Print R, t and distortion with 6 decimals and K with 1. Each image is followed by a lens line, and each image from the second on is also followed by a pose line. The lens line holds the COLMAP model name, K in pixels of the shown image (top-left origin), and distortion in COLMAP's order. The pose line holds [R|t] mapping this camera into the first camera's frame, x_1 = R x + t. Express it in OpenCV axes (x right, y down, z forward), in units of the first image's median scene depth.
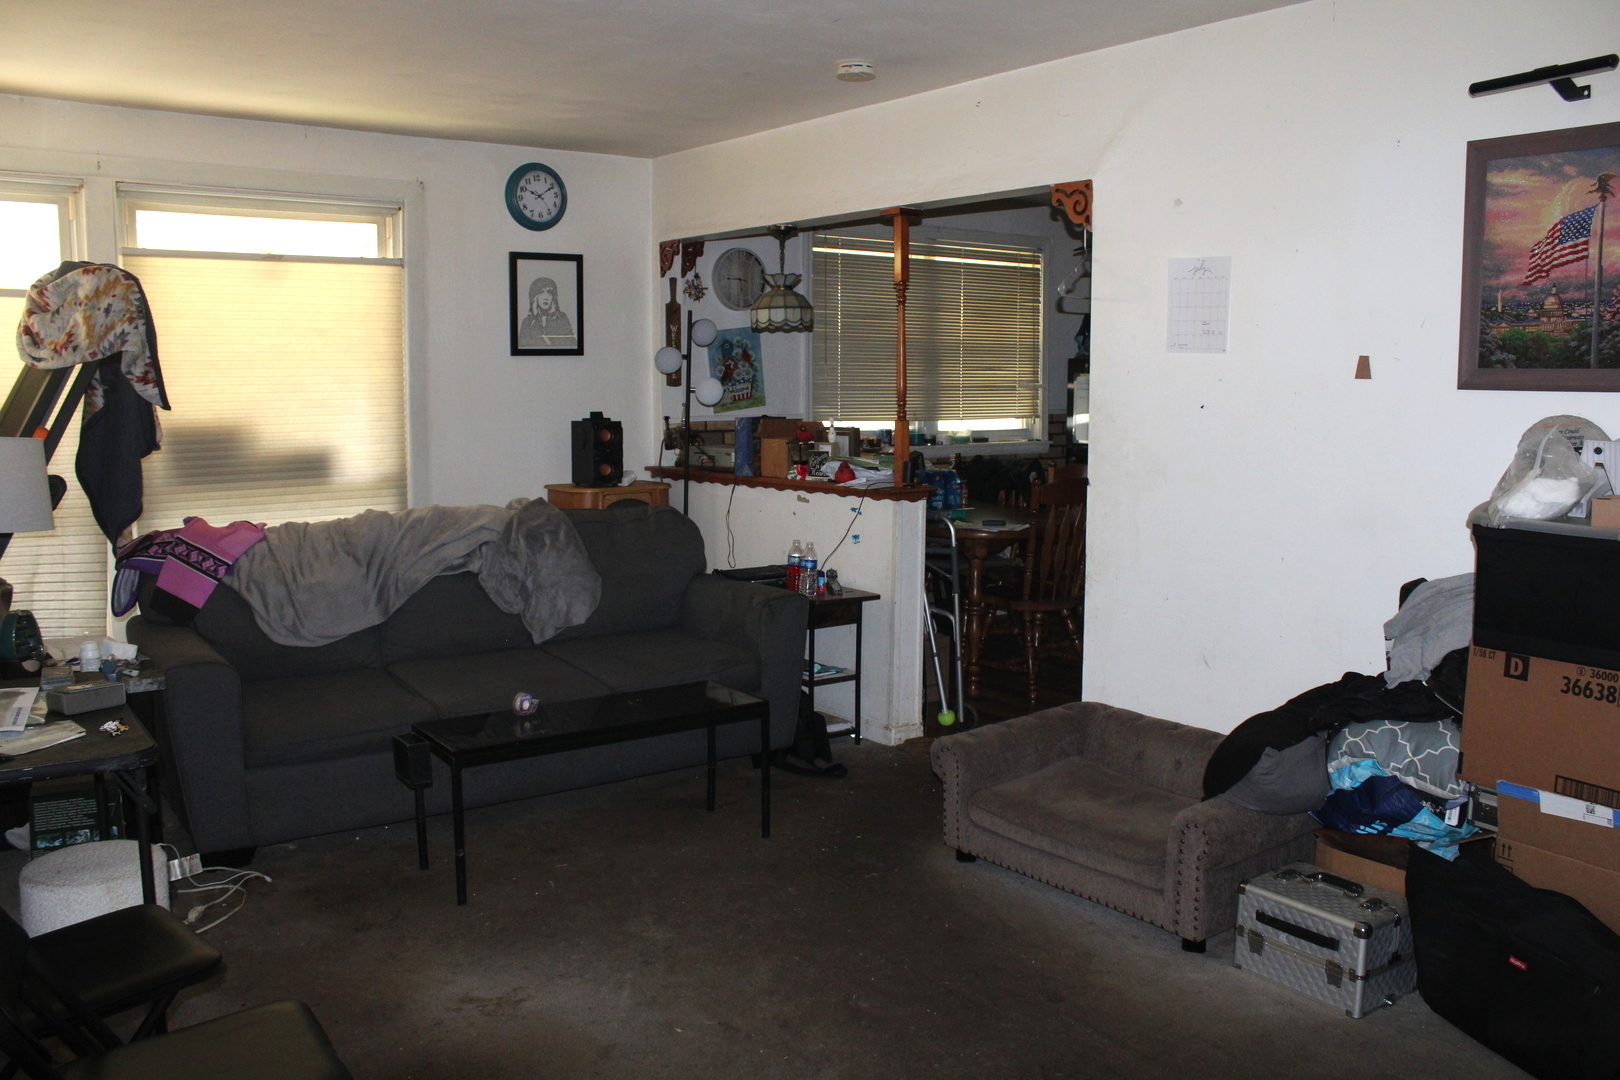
lens RADIAL K [[1333.9, 0, 816.6], [0, 1333.9, 547.0], [0, 0, 1]] dist [-0.170851, 0.153737]
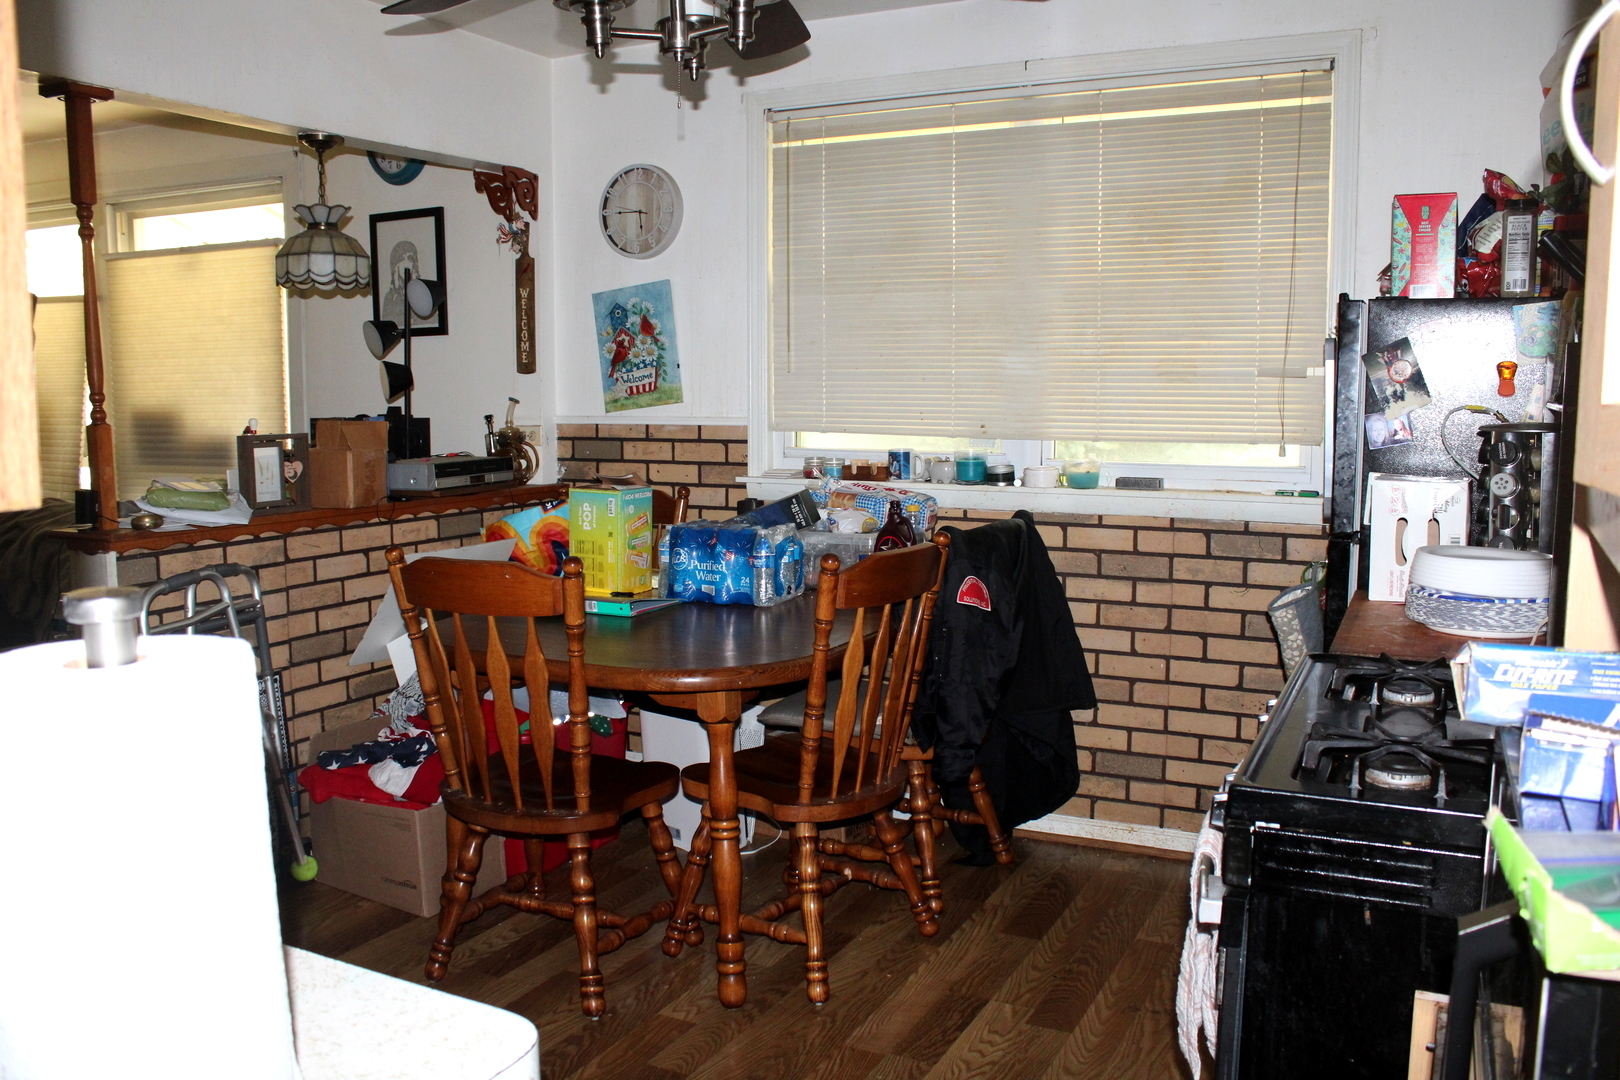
lens RADIAL K [[1333.9, 0, 816.6], [0, 1333.9, 547.0], [0, 0, 1]] dist [-0.170851, 0.153737]
pose [[0.439079, 0.111397, -0.891516, 0.689082], [-0.109621, 0.991512, 0.069903, -0.107757], [0.891736, 0.067036, 0.447564, 0.936484]]
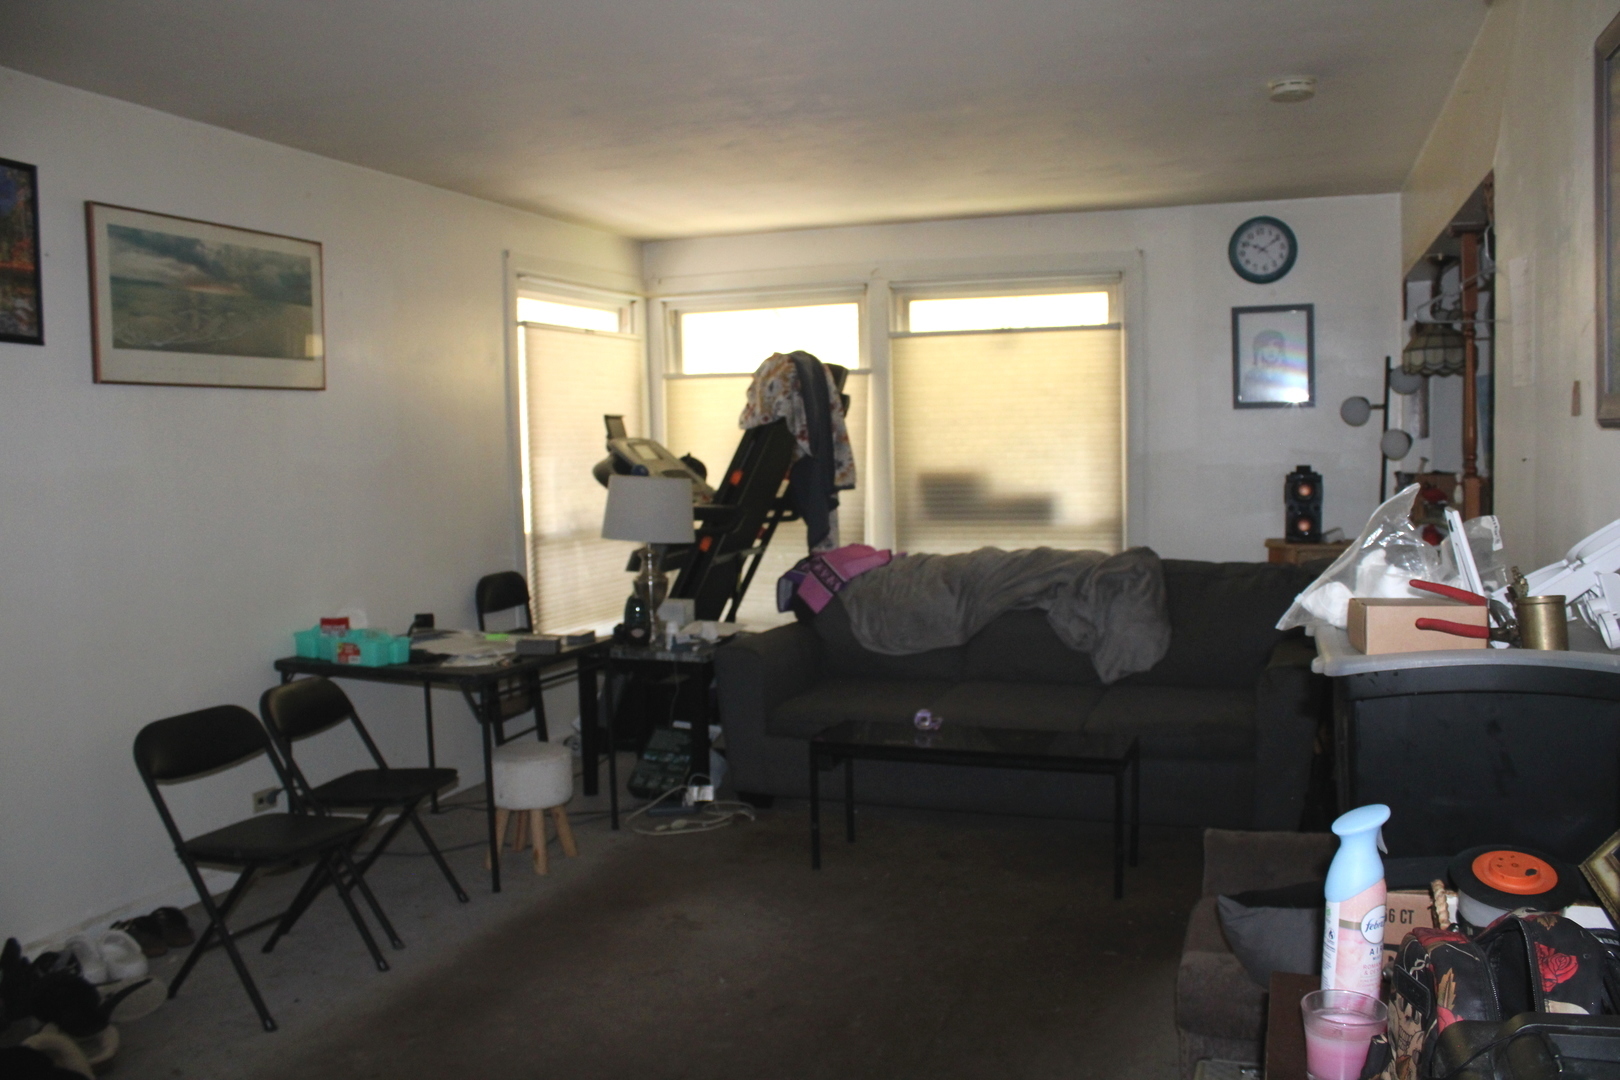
lens RADIAL K [[1333.9, 0, 816.6], [0, 1333.9, 547.0], [0, 0, 1]] dist [-0.170851, 0.153737]
pose [[0.552678, 0.053185, -0.831696, 0.462746], [-0.083082, 0.996506, 0.008515, -0.022054], [0.829243, 0.064392, 0.555166, 0.188512]]
